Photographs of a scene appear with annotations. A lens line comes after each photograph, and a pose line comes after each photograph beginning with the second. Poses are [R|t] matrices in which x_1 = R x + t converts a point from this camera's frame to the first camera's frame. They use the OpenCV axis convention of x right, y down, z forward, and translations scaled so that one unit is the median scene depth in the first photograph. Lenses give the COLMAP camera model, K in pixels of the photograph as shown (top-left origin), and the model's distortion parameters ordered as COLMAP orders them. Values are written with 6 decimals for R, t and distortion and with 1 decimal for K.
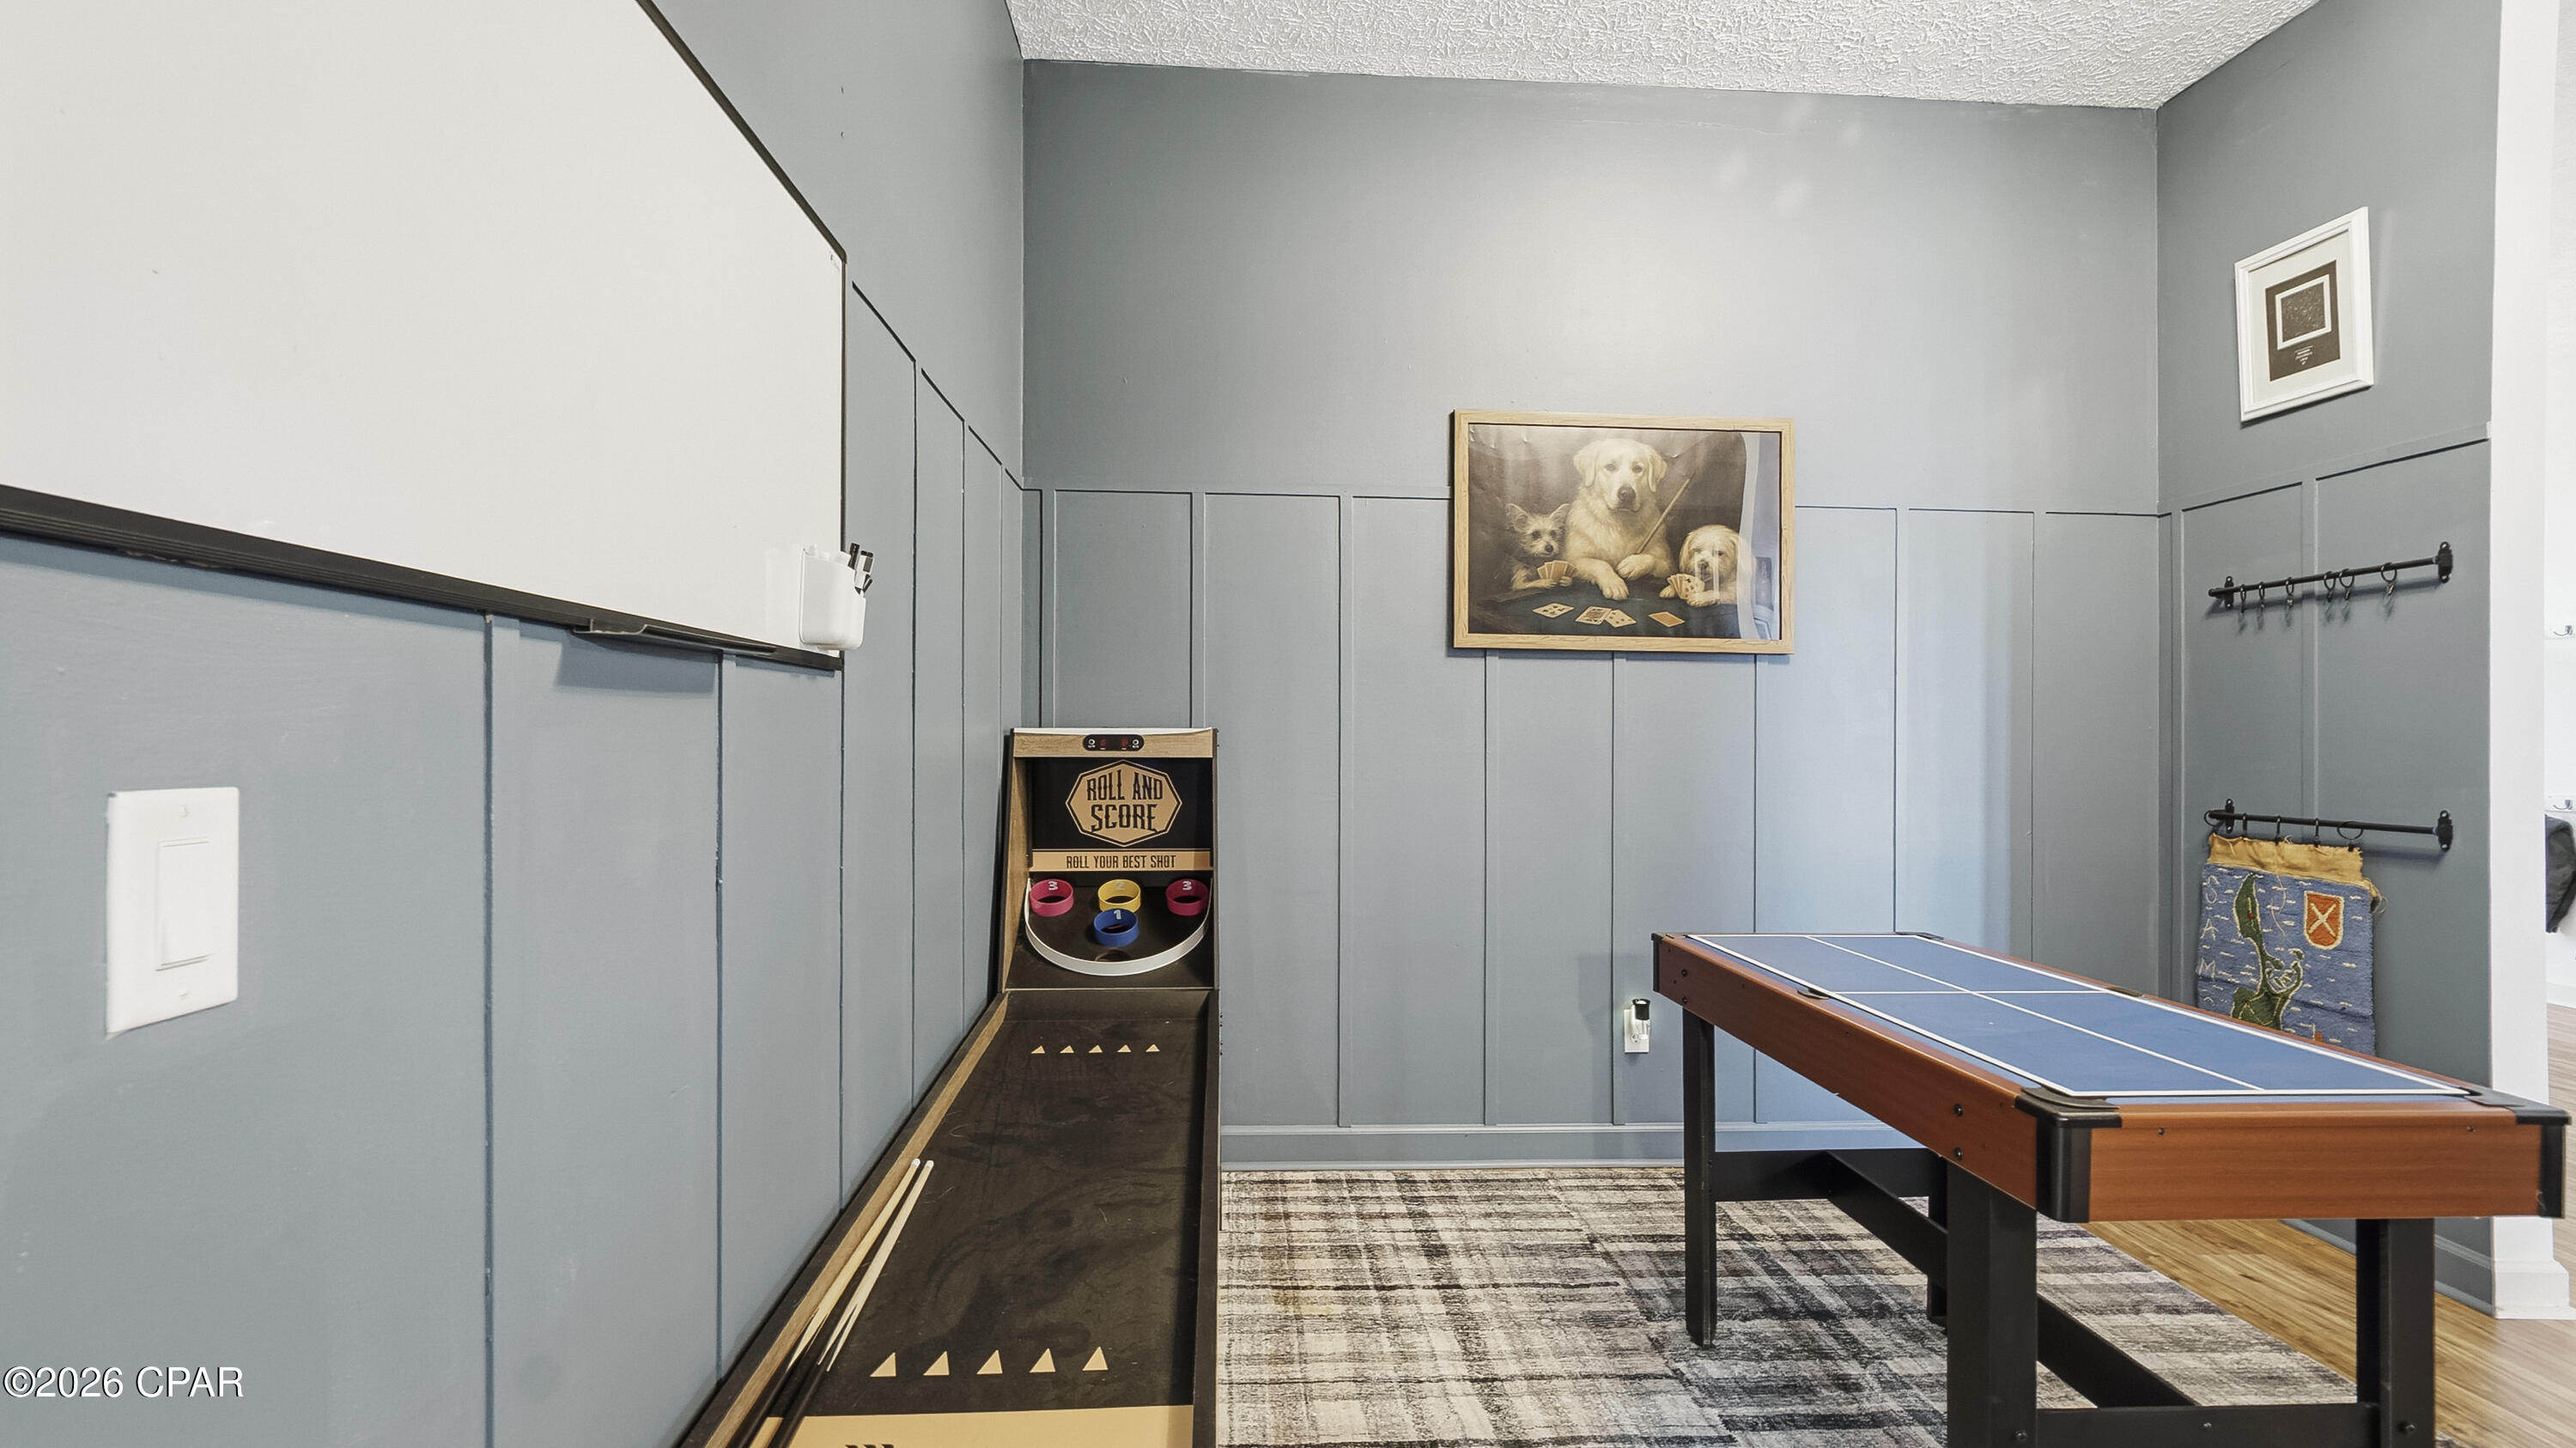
lens RADIAL K [[1274.8, 0, 1285.5], [0, 1274.8, 669.3], [0, 0, 1]] dist [0.003690, -0.011922]
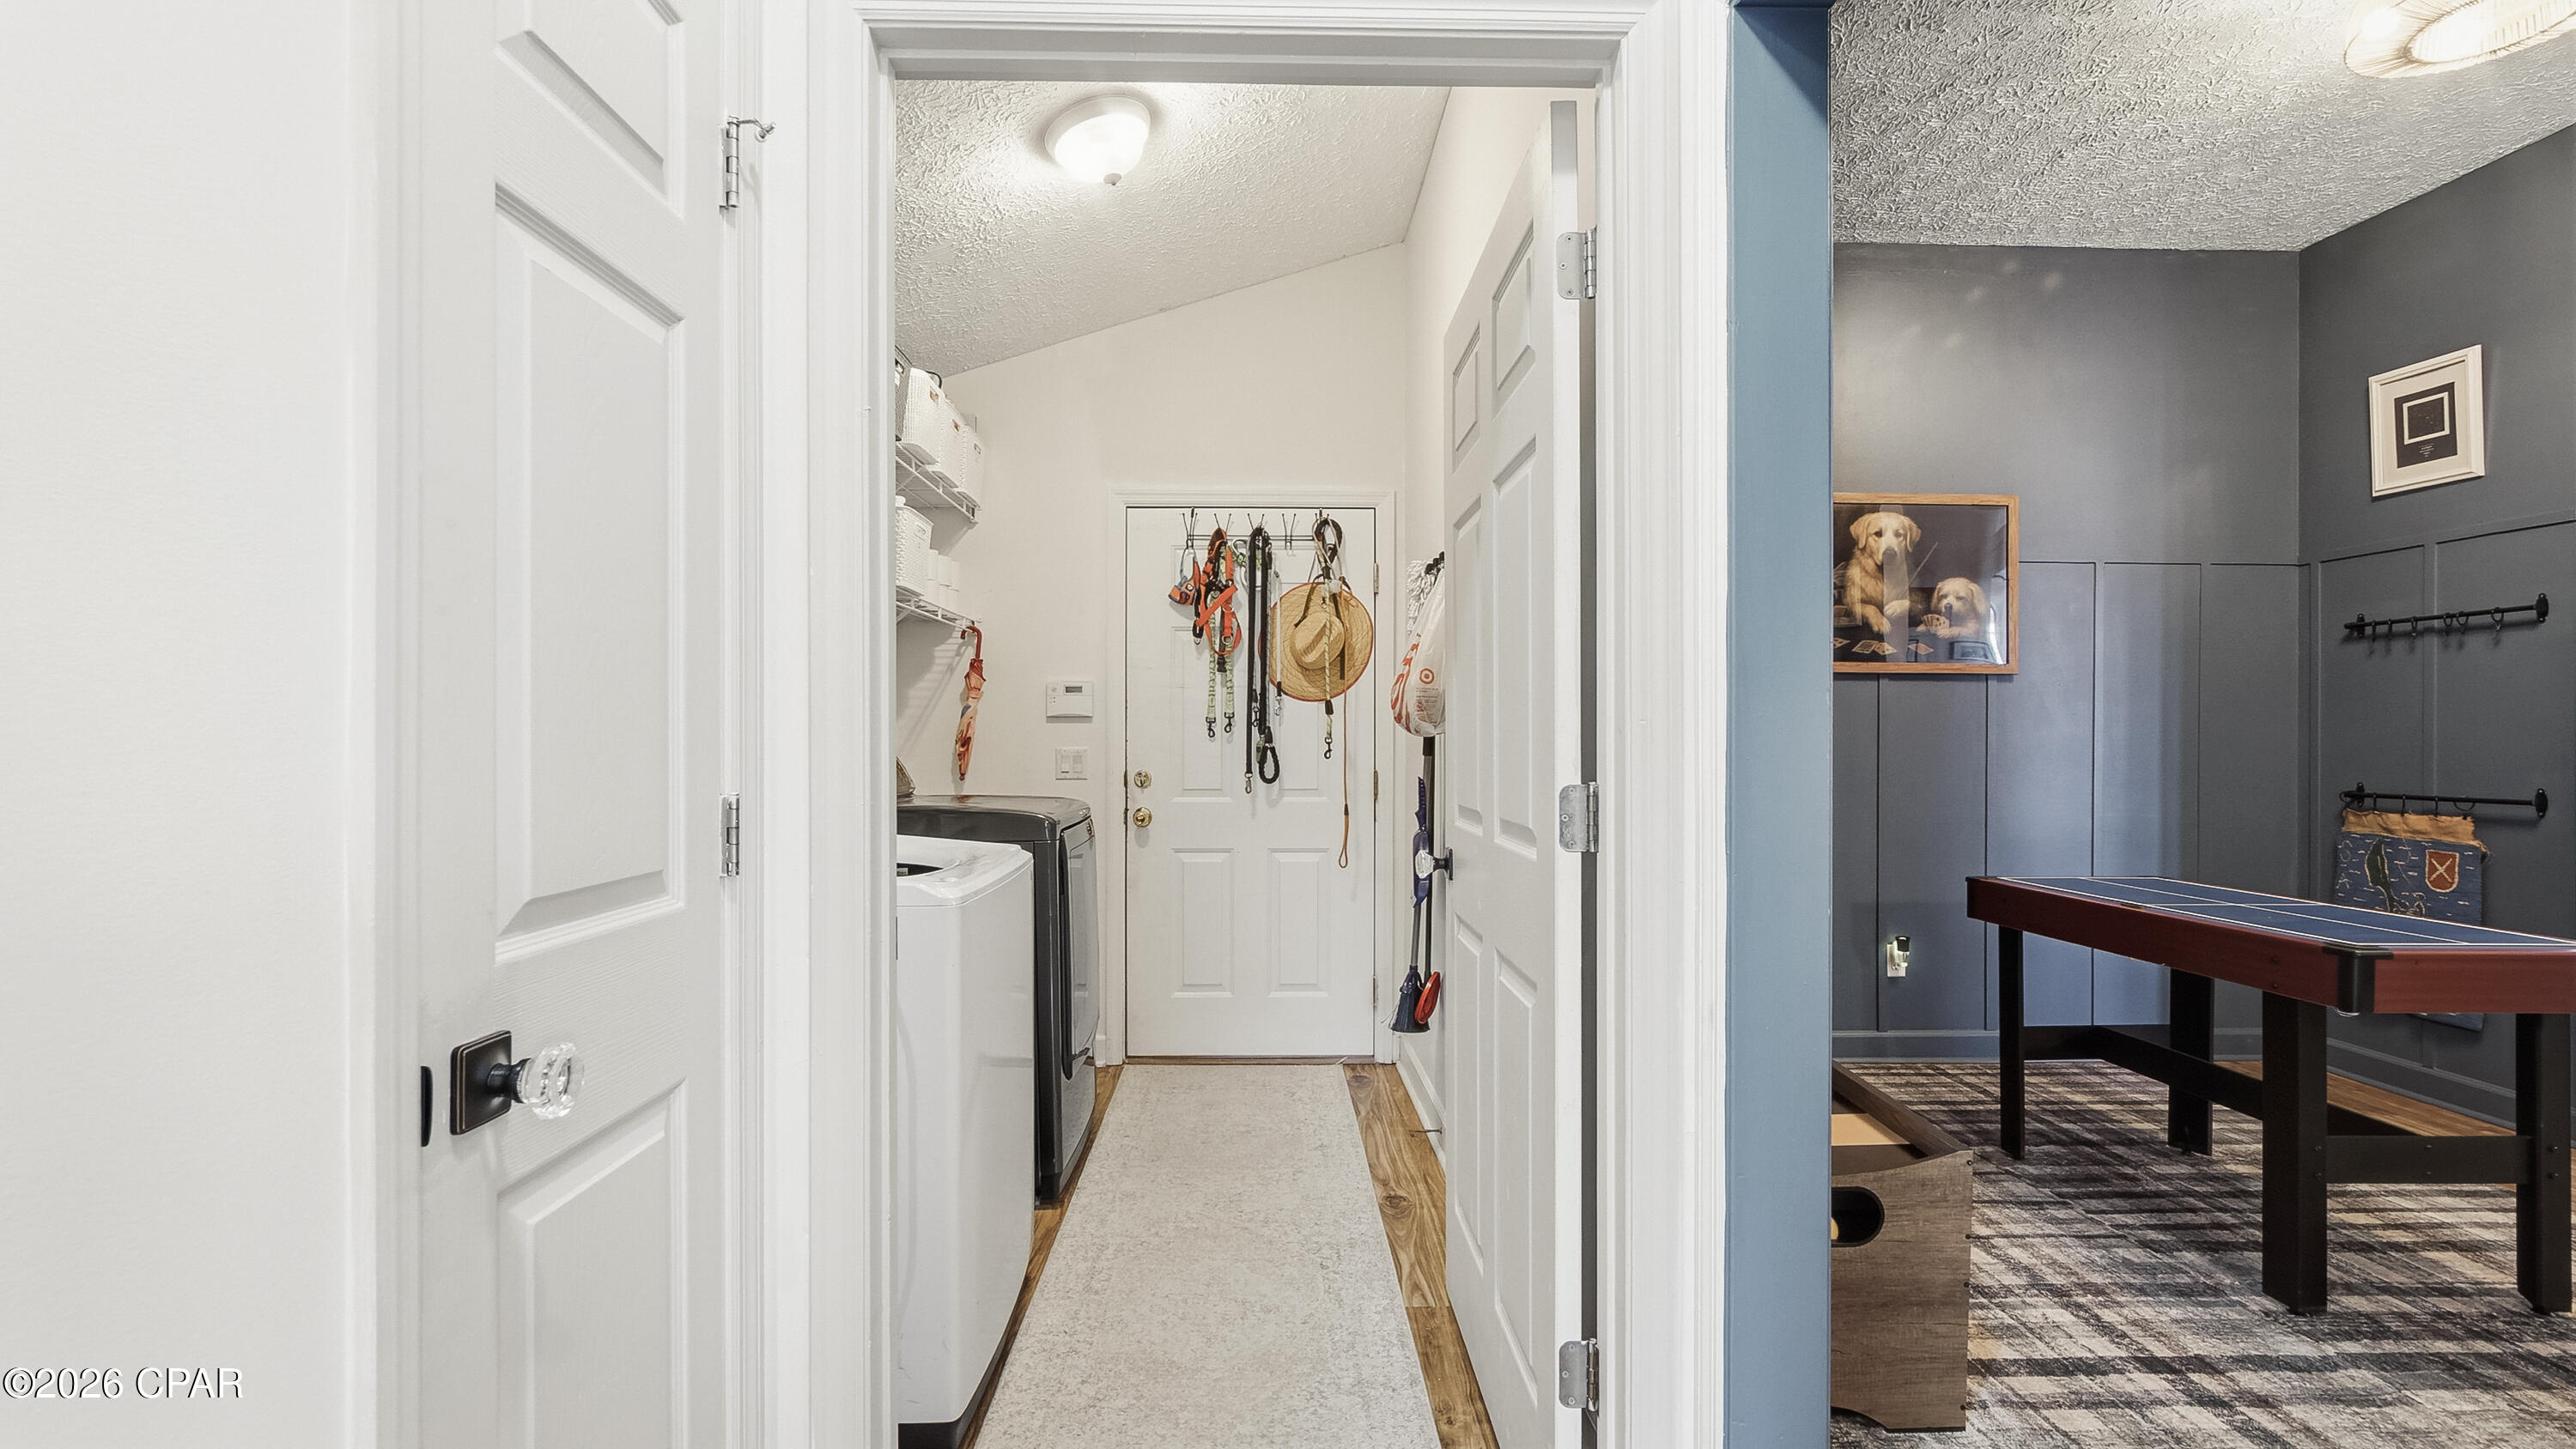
lens RADIAL K [[1222.0, 0, 1285.0], [0, 1222.0, 688.7], [0, 0, 1]] dist [-0.005685, 0.000764]
pose [[0.999492, -0.007722, -0.030918, -0.356940], [0.008087, 0.999899, 0.011717, -0.020217], [0.030824, -0.011961, 0.999453, -0.315816]]
